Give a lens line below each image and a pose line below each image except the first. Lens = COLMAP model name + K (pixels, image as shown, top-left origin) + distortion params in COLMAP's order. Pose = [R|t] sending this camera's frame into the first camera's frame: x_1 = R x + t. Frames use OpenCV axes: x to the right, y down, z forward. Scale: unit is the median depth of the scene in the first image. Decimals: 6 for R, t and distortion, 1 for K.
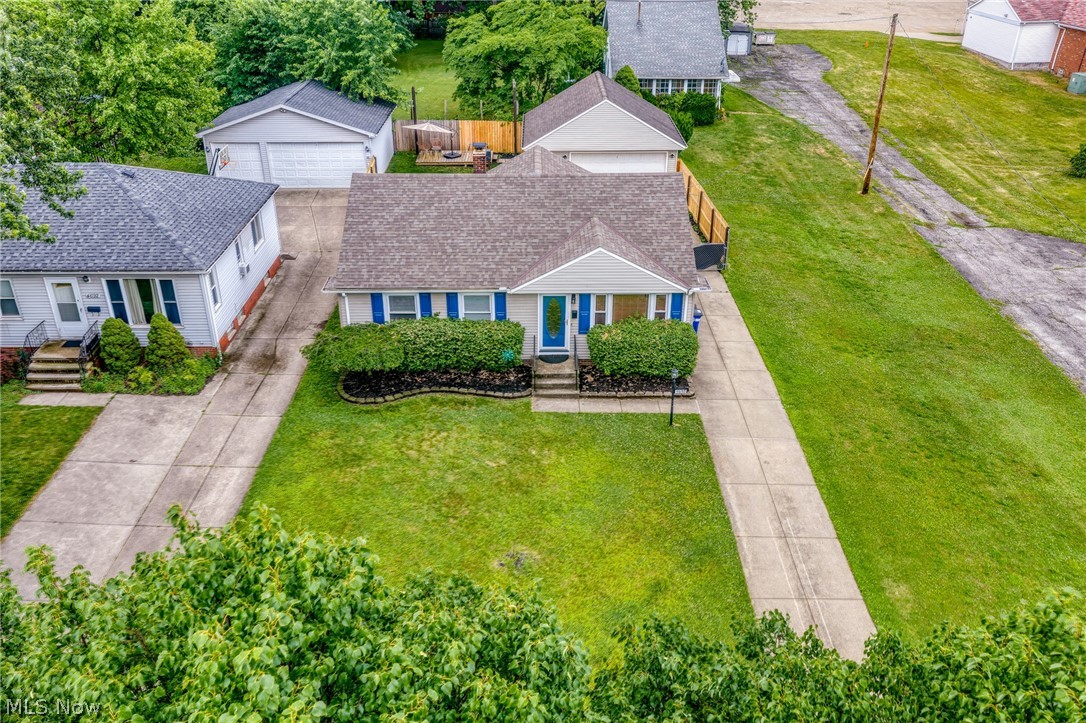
lens RADIAL K [[900.7, 0, 548.7], [0, 900.7, 361.4], [0, 0, 1]] dist [-0.003810, -0.000568]
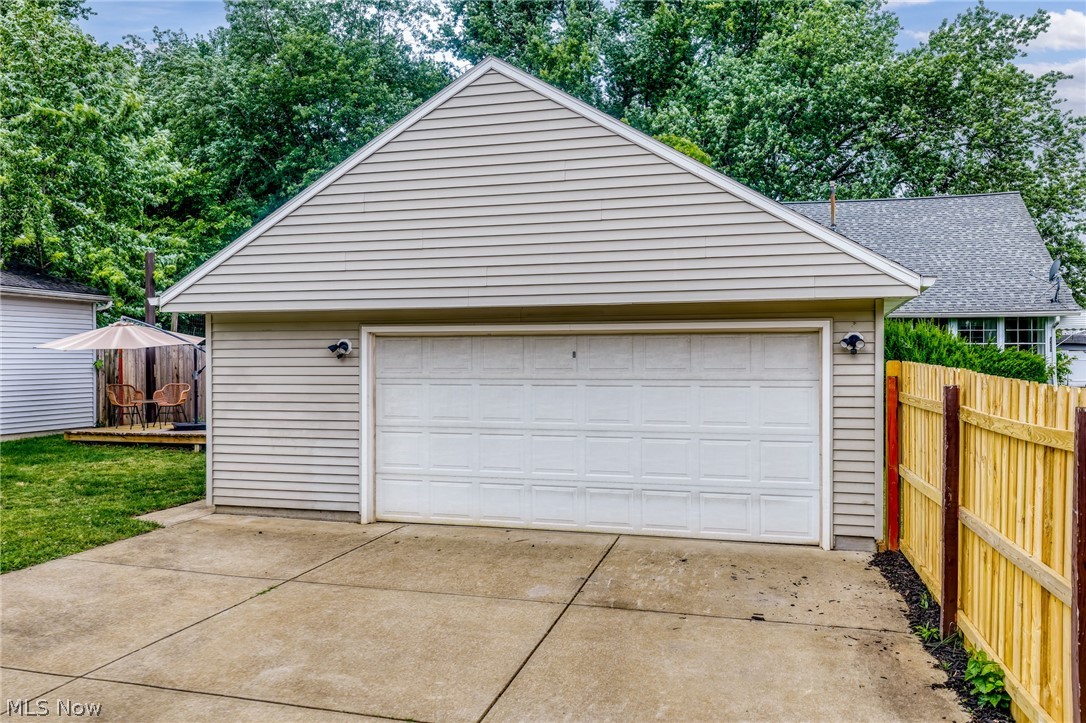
lens RADIAL K [[900.7, 0, 548.7], [0, 900.7, 361.4], [0, 0, 1]] dist [-0.003810, -0.000568]
pose [[0.954631, -0.001104, -0.297788, 0.122509], [-0.137356, 0.885631, -0.443611, -0.123271], [0.264221, 0.464387, 0.845300, 0.763700]]
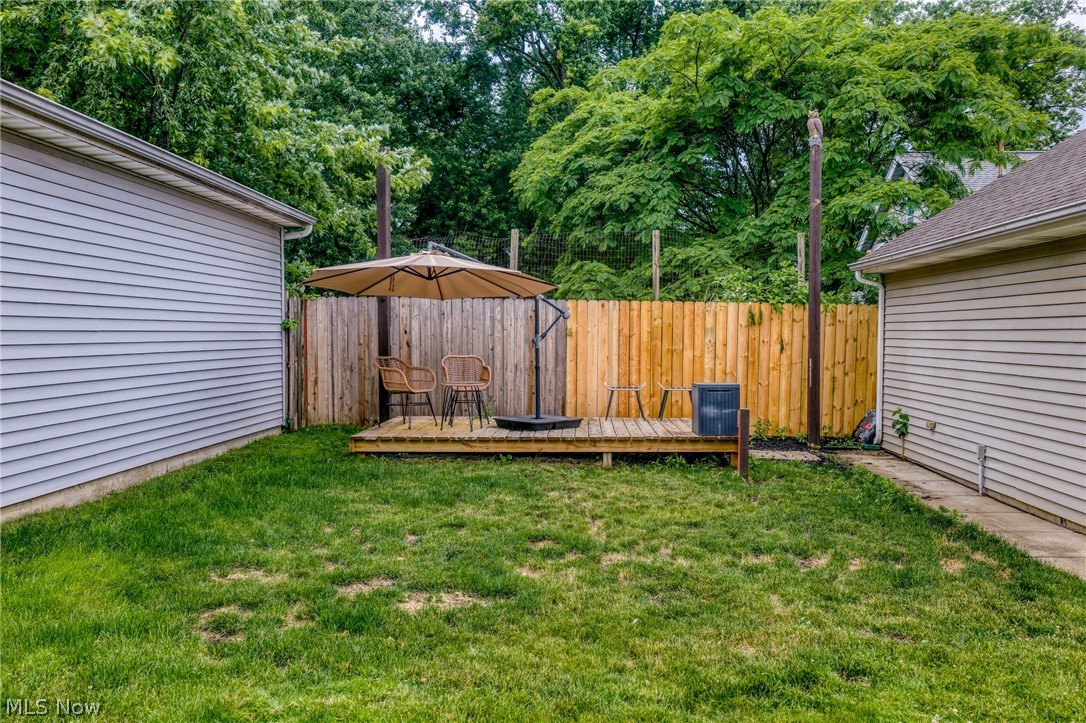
lens RADIAL K [[900.7, 0, 548.7], [0, 900.7, 361.4], [0, 0, 1]] dist [-0.003810, -0.000568]
pose [[0.998313, 0.001257, -0.058040, -0.094854], [-0.026662, 0.898016, -0.439154, -0.153609], [0.051569, 0.439961, 0.896535, 0.830027]]
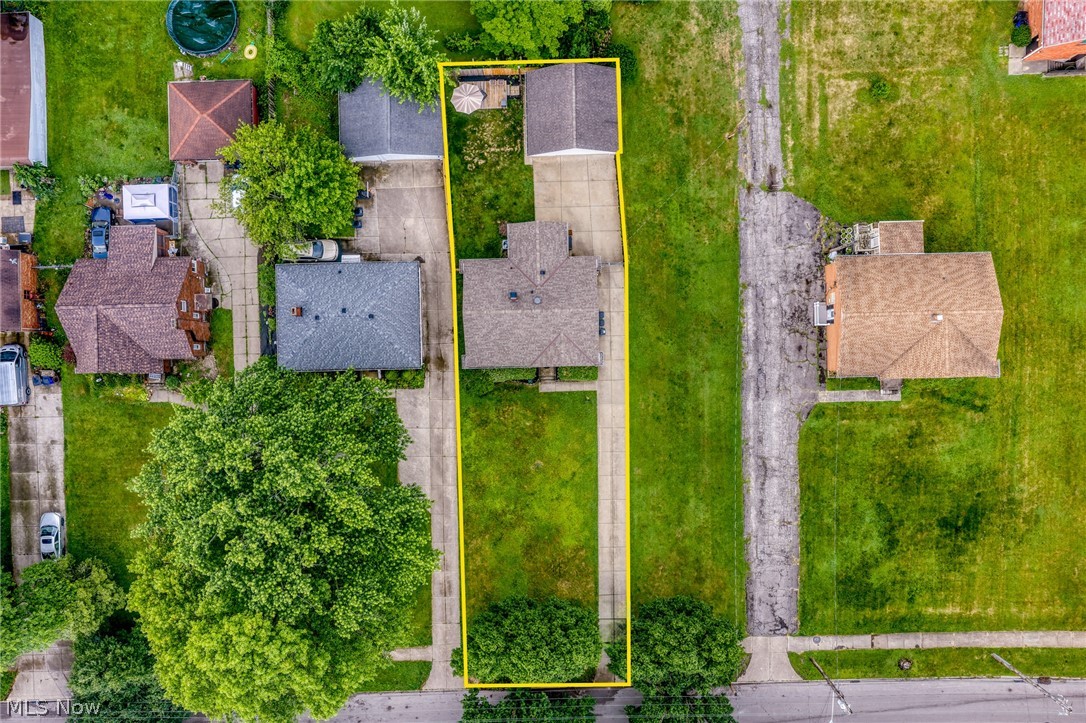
lens RADIAL K [[900.7, 0, 548.7], [0, 900.7, 361.4], [0, 0, 1]] dist [-0.003810, -0.000568]
pose [[0.999875, -0.008478, -0.013371, 0.029323], [0.015783, 0.467653, 0.883771, -1.453447], [-0.001239, -0.883871, 0.467728, -0.159898]]
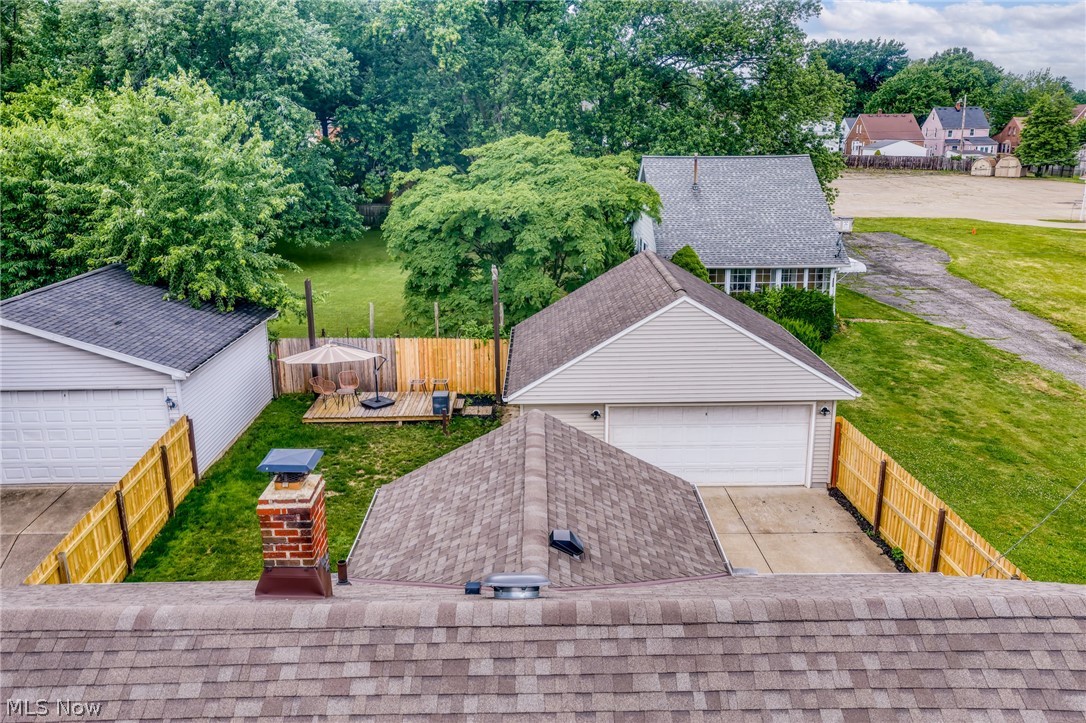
lens RADIAL K [[900.7, 0, 548.7], [0, 900.7, 361.4], [0, 0, 1]] dist [-0.003810, -0.000568]
pose [[0.999960, -0.007377, -0.005025, -0.003560], [0.006078, 0.975020, -0.222034, -0.138868], [0.006537, 0.221995, 0.975026, 0.495035]]
